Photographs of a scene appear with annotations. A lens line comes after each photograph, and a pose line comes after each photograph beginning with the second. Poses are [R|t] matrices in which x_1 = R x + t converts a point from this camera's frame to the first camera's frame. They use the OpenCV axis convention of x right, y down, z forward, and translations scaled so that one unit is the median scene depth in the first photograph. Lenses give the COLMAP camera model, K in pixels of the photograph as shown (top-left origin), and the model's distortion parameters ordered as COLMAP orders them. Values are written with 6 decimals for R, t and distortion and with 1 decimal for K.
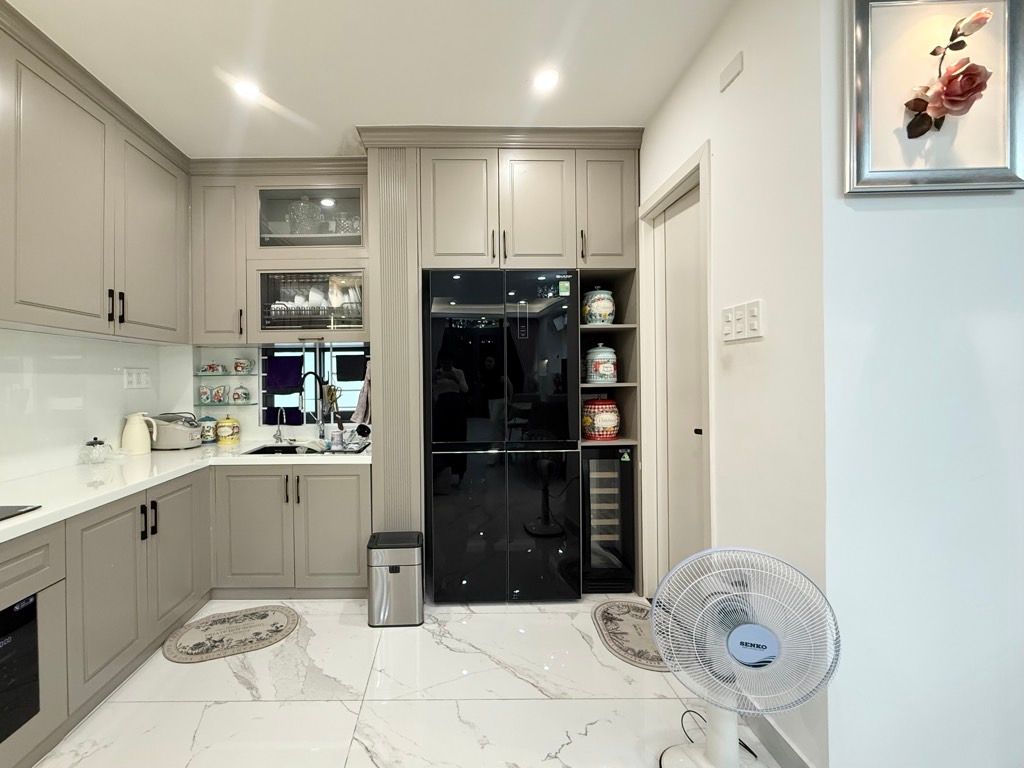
lens RADIAL K [[417.0, 0, 460.8], [0, 417.0, 376.6], [0, 0, 1]] dist [0.001579, -0.000422]
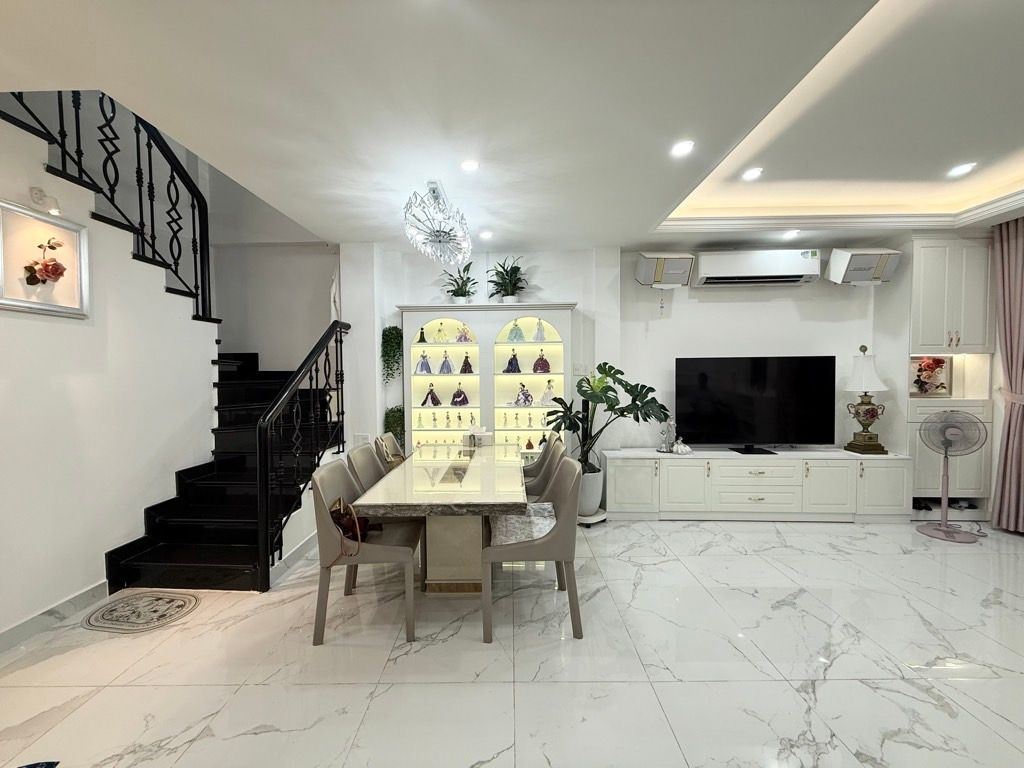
lens RADIAL K [[417.0, 0, 507.3], [0, 417.0, 383.1], [0, 0, 1]] dist [0.001579, -0.000422]
pose [[0.030385, -0.013158, 0.999452, -0.399085], [0.004600, 0.999905, 0.013024, -0.058042], [-0.999528, 0.004202, 0.030443, -0.632276]]
